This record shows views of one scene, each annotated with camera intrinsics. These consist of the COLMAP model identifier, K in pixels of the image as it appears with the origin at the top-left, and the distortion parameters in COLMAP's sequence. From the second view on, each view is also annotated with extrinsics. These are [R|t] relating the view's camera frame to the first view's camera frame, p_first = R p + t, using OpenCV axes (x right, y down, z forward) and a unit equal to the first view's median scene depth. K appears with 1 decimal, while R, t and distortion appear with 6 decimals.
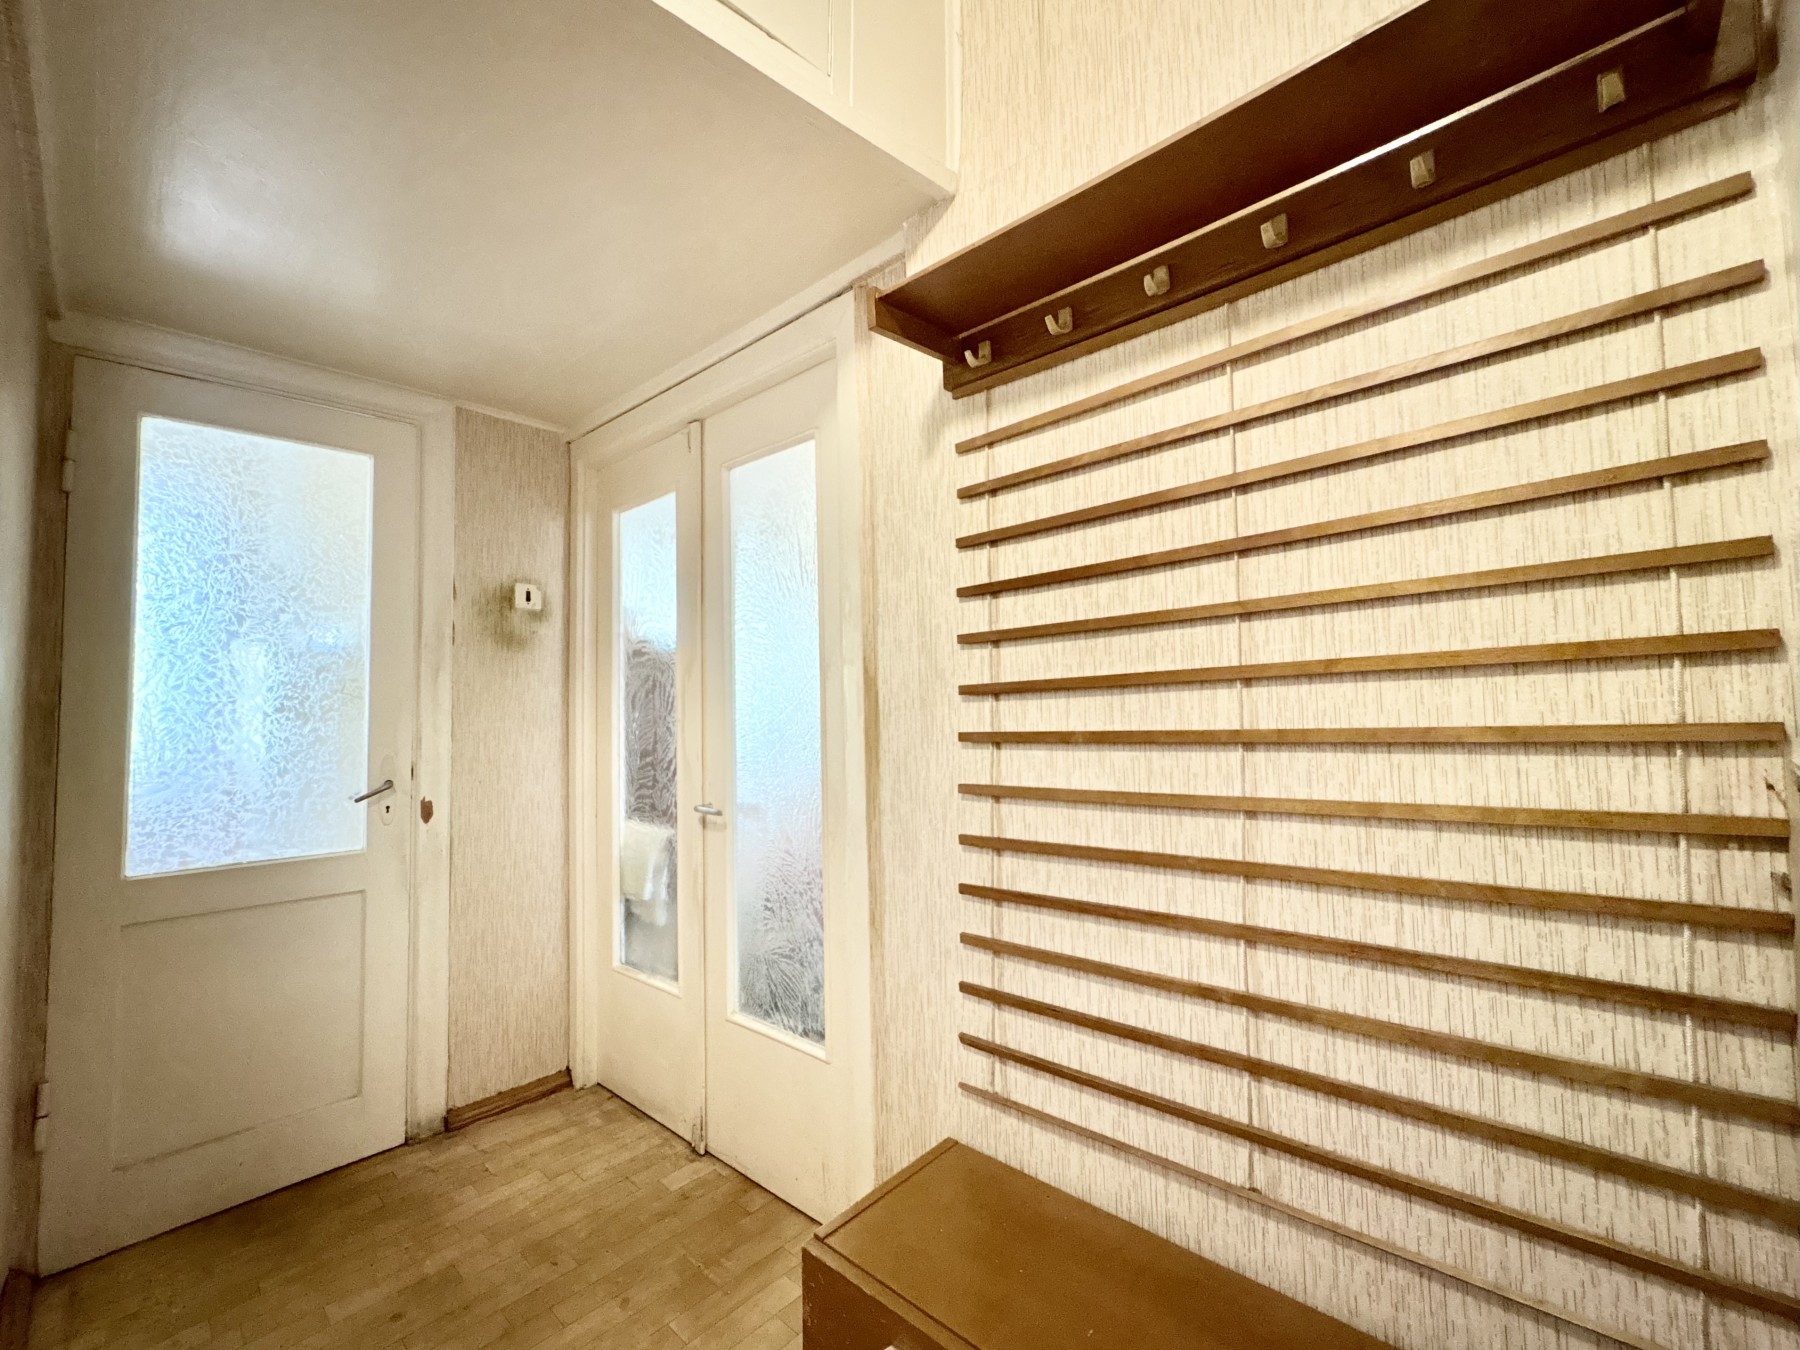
lens RADIAL K [[730.5, 0, 900.0], [0, 730.5, 675.0], [0, 0, 1]] dist [0.000792, -0.000044]
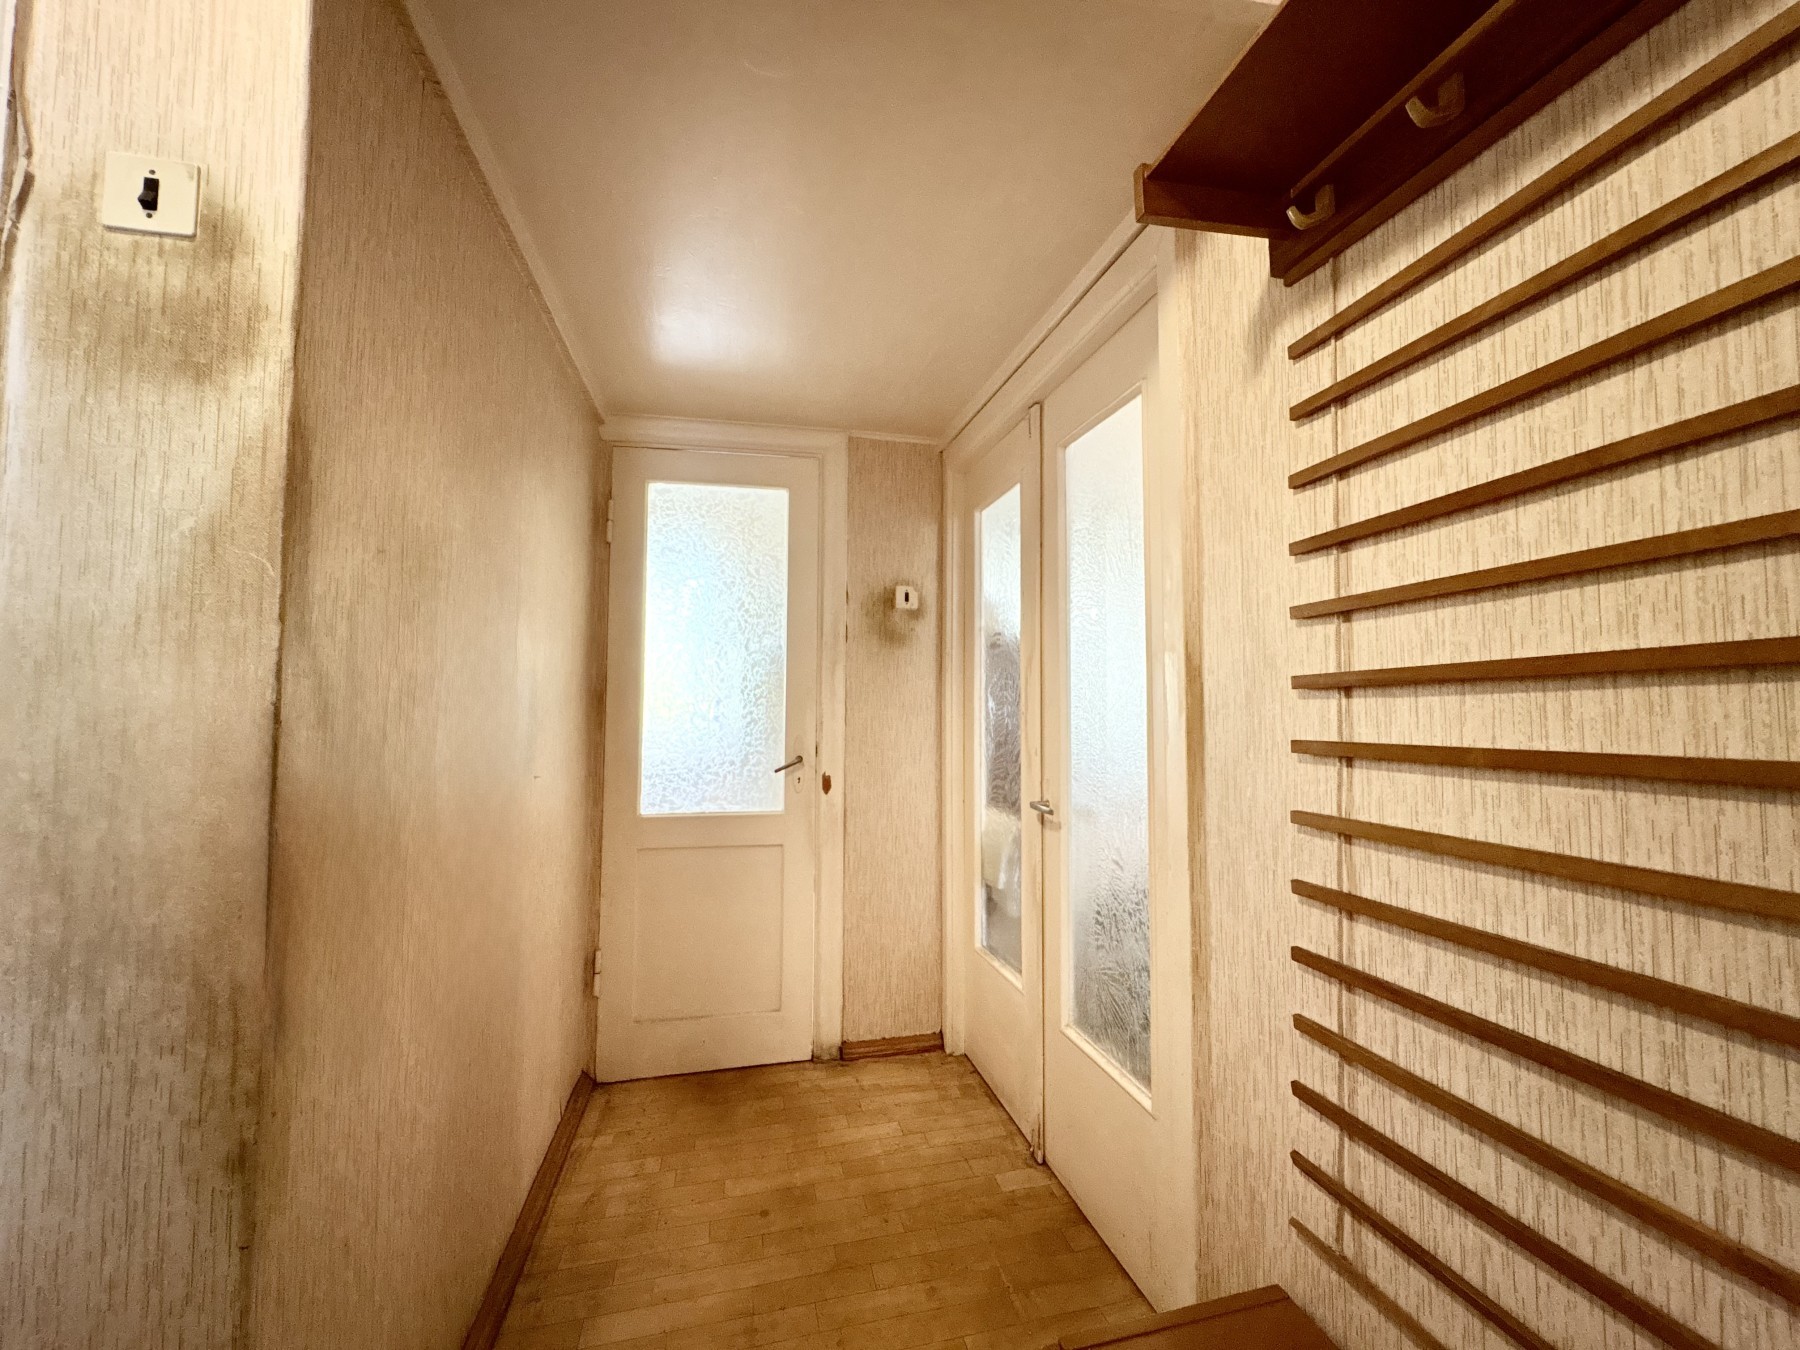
lens RADIAL K [[711.8, 0, 894.8], [0, 711.8, 674.1], [0, 0, 1]] dist [0.000635, 0.000314]
pose [[0.839992, -0.002931, -0.542591, 0.094583], [0.007265, 0.999957, 0.005845, 0.003863], [0.542551, -0.008852, 0.839976, 0.131040]]
